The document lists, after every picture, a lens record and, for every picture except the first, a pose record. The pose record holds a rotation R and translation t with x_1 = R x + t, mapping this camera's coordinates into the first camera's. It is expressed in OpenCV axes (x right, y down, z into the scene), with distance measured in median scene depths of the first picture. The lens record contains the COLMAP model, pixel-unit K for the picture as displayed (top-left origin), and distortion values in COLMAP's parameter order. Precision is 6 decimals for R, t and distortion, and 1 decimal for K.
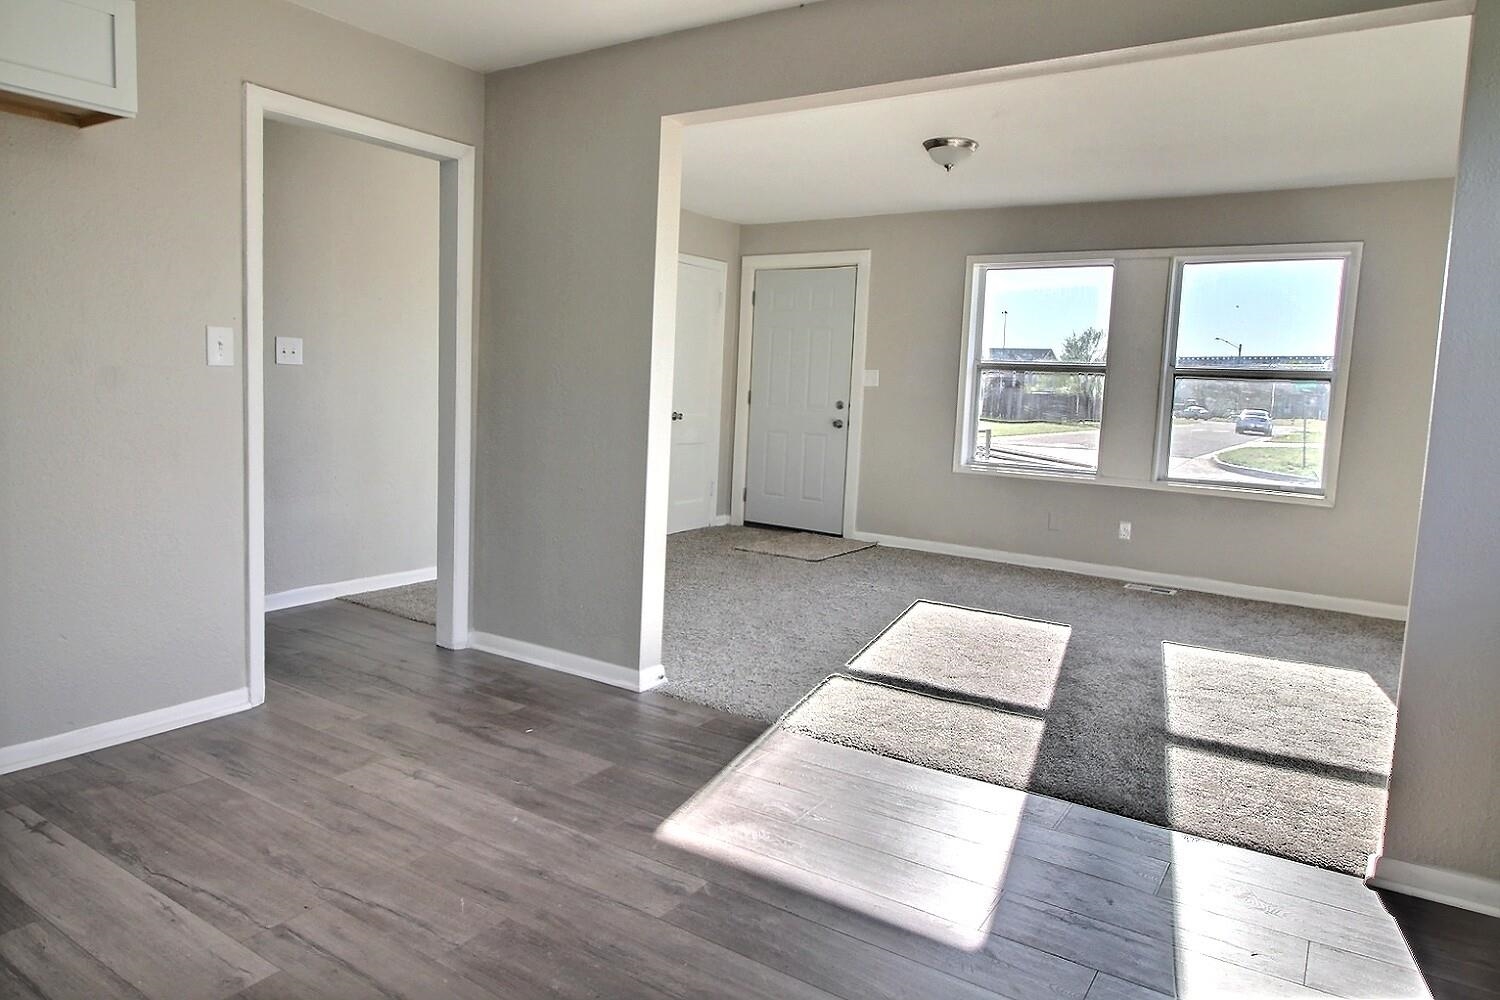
lens RADIAL K [[942.3, 0, 756.4], [0, 942.3, 486.1], [0, 0, 1]] dist [0.000607, -0.000874]
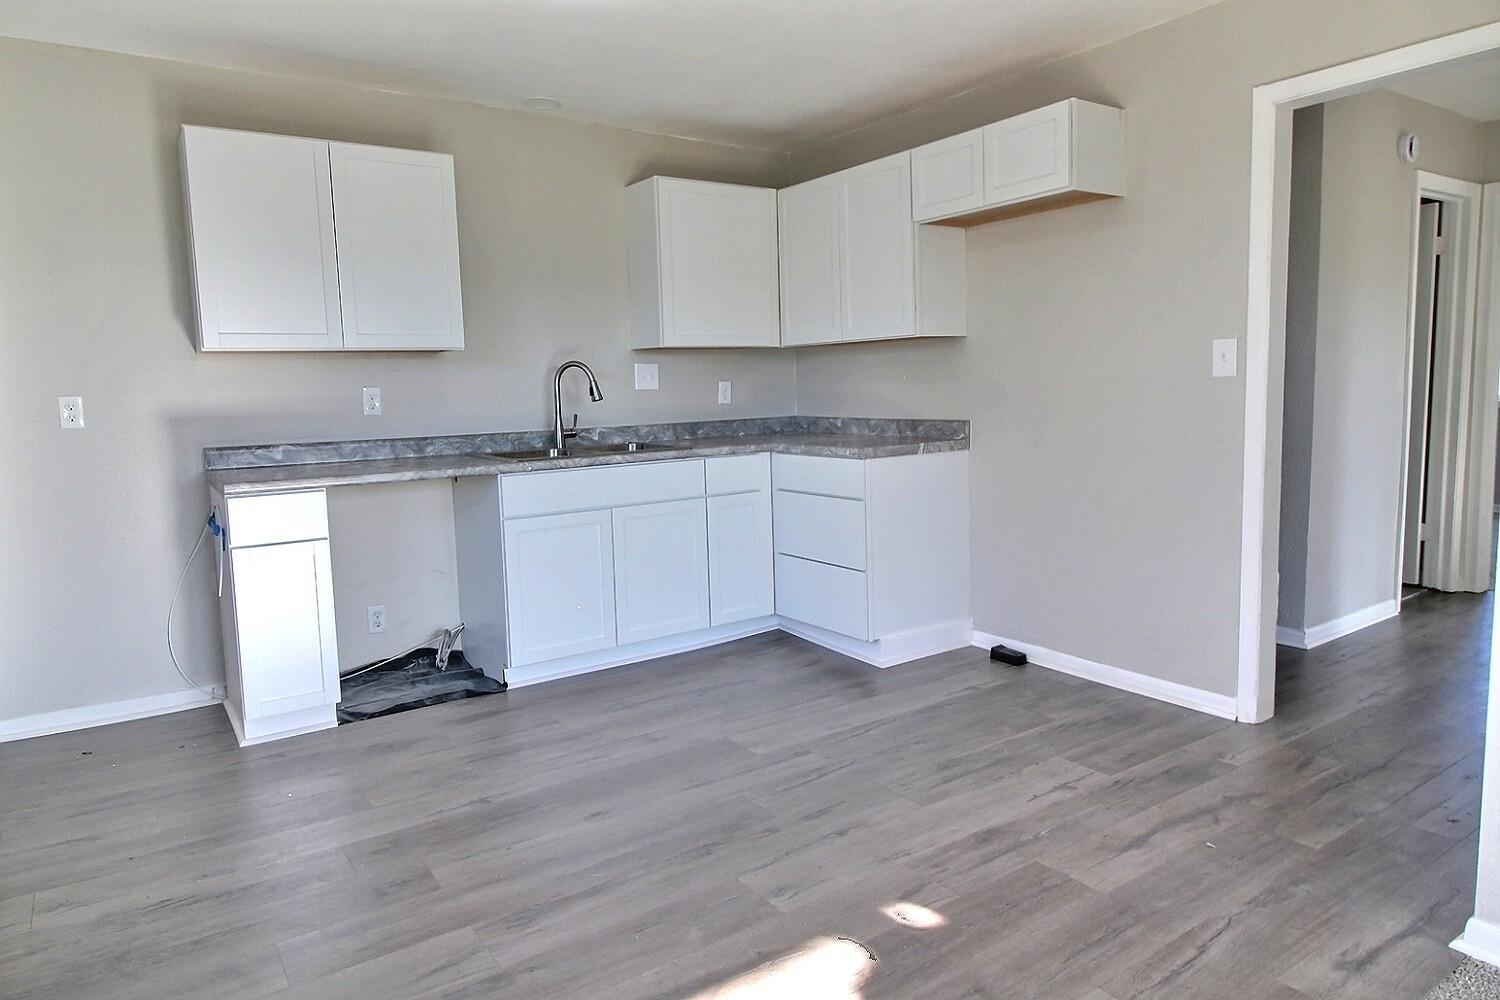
lens RADIAL K [[942.3, 0, 756.4], [0, 942.3, 486.1], [0, 0, 1]] dist [0.000607, -0.000874]
pose [[-0.376198, 0.071046, -0.923811, 0.664450], [-0.089890, 0.989554, 0.112707, -0.090530], [0.922168, 0.125441, -0.365882, 1.045198]]
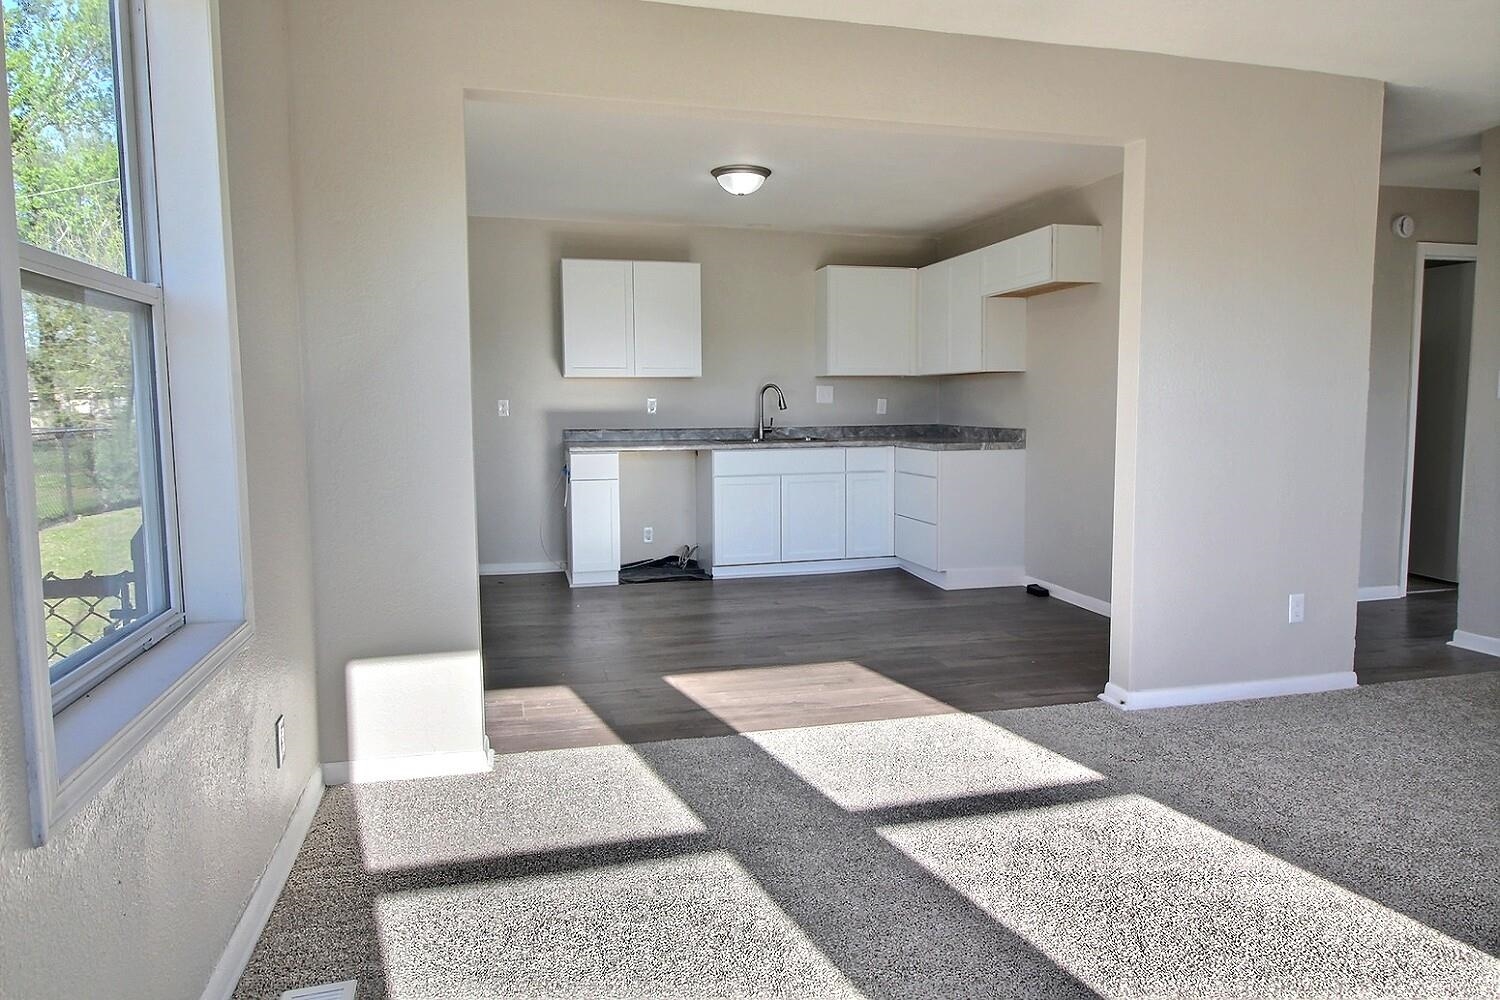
lens RADIAL K [[942.3, 0, 756.4], [0, 942.3, 486.1], [0, 0, 1]] dist [0.000607, -0.000874]
pose [[-0.667707, 0.030240, -0.743810, 1.192049], [-0.102616, 0.985897, 0.132199, -0.150395], [0.737318, 0.164597, -0.655187, 1.798882]]
